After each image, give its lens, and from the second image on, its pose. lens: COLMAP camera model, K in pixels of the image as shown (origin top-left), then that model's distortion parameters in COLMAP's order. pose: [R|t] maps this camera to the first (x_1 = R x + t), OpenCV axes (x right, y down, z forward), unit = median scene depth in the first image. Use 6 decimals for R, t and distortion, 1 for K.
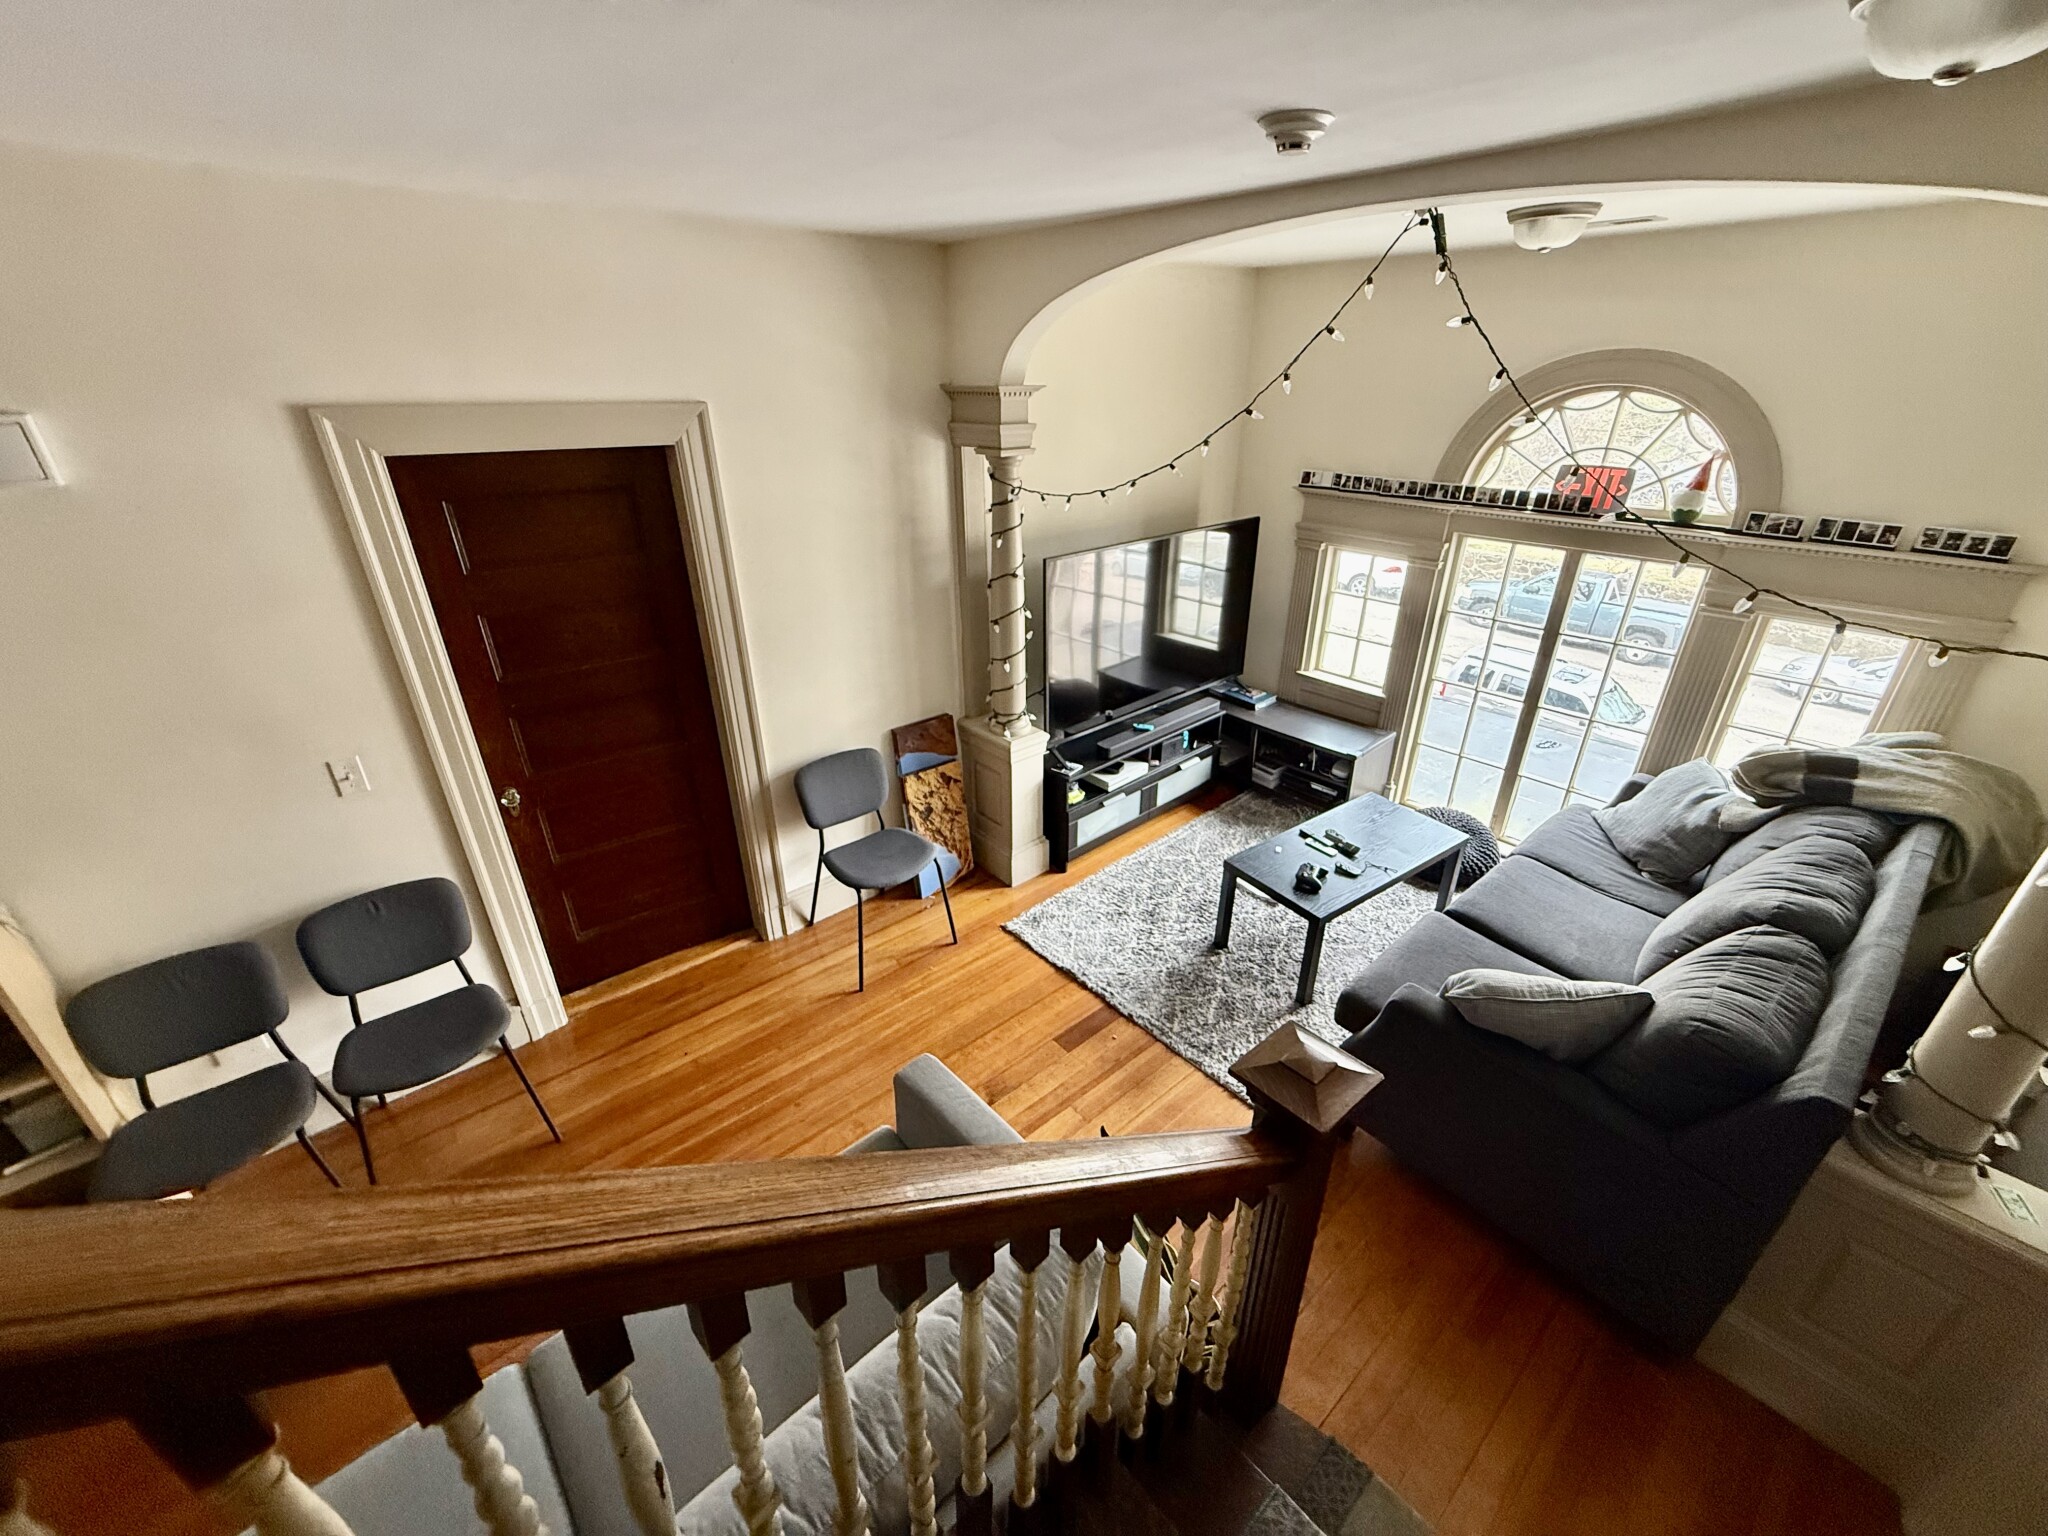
lens RADIAL K [[812.4, 0, 1027.8], [0, 812.4, 768.4], [0, 0, 1]] dist [0.002592, 0.000395]
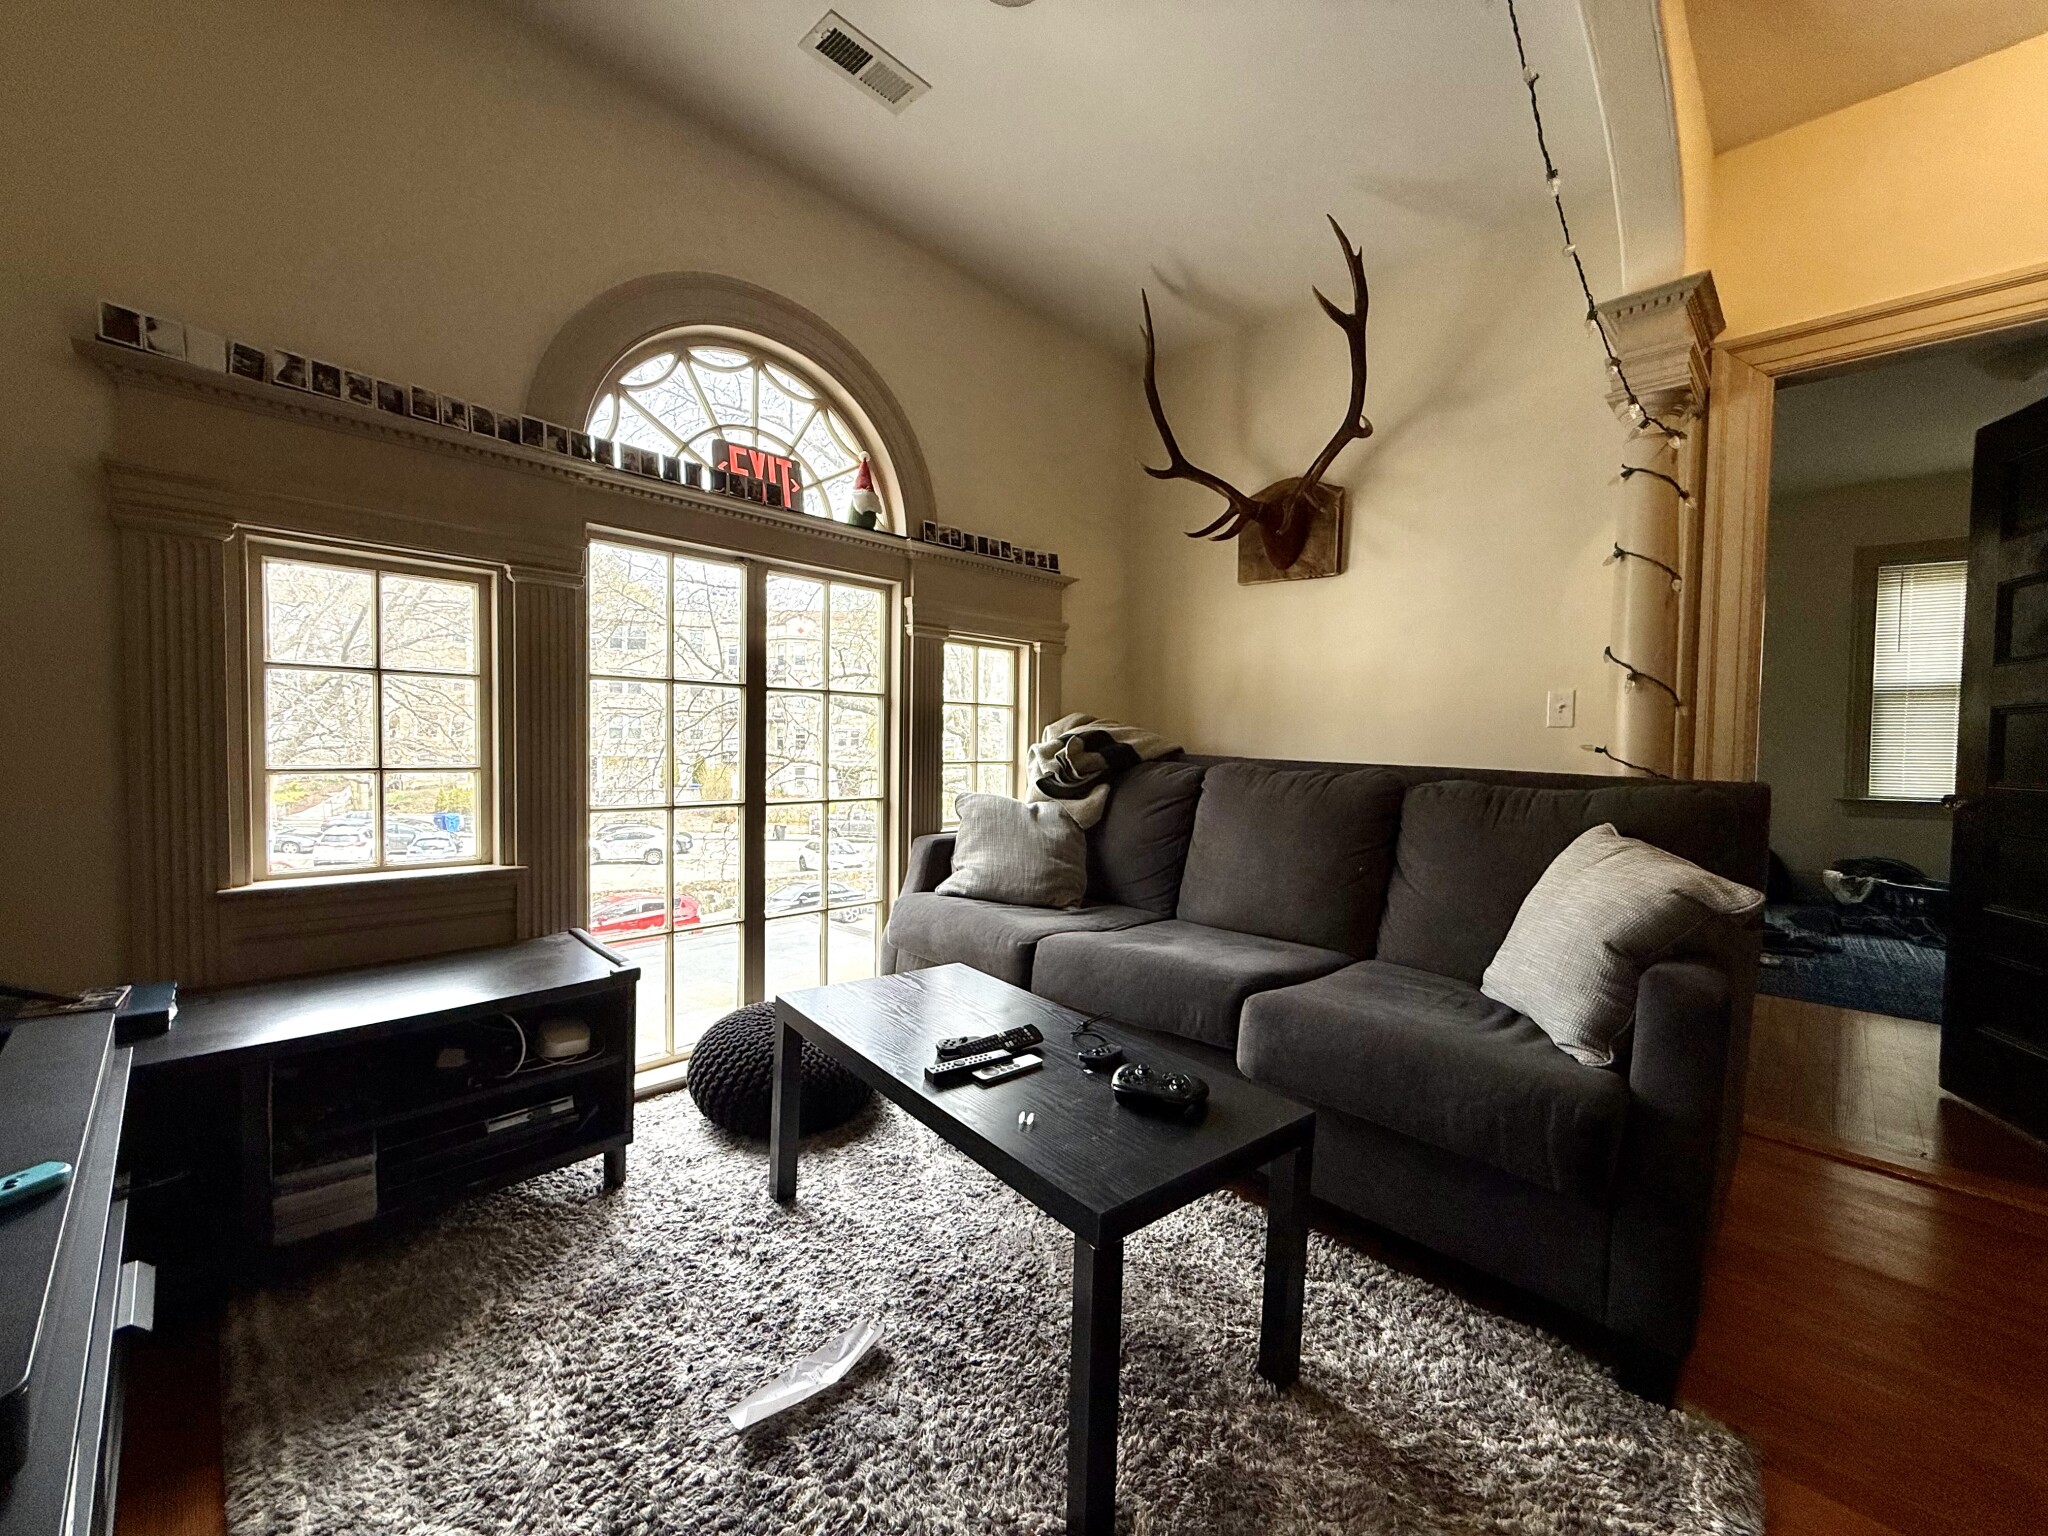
lens RADIAL K [[812.4, 0, 1006.4], [0, 812.4, 771.0], [0, 0, 1]] dist [0.002592, 0.000395]
pose [[-0.073892, -0.026446, 0.996916, -0.044865], [0.424994, 0.903495, 0.055469, -0.062445], [-0.902175, 0.427782, -0.055522, 1.000237]]
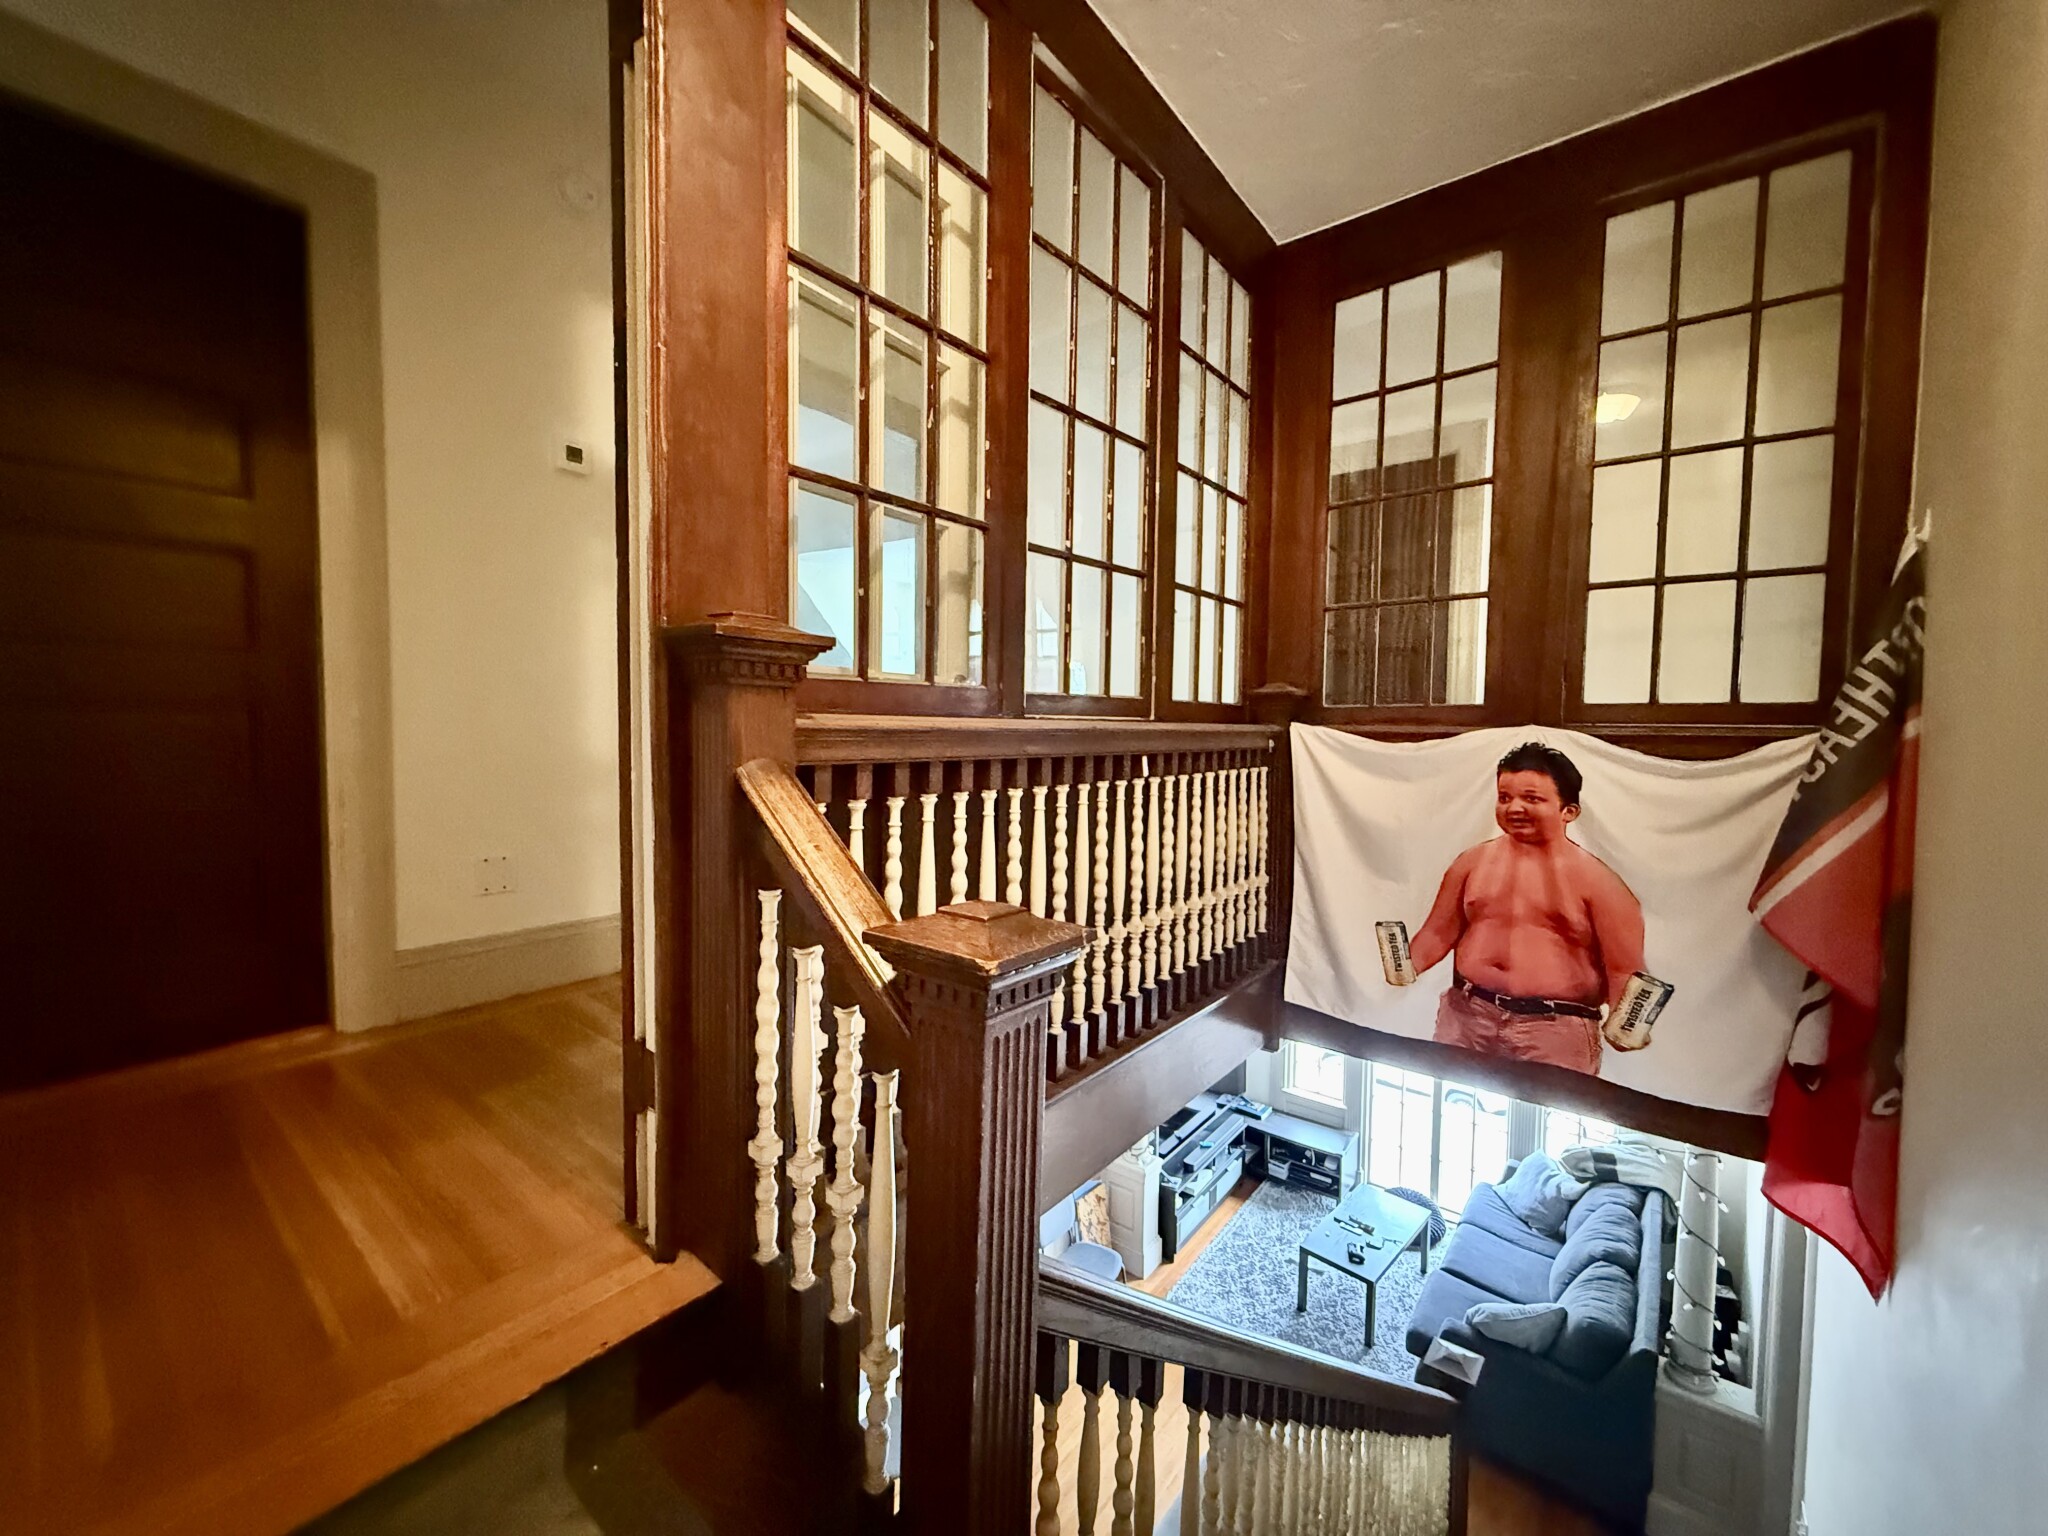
lens RADIAL K [[812.4, 0, 1020.2], [0, 812.4, 768.6], [0, 0, 1]] dist [0.002592, 0.000395]
pose [[0.982989, 0.002940, 0.183641, -0.596181], [0.068933, 0.920871, -0.383724, -0.173253], [-0.170238, 0.389856, 0.905004, -0.712892]]
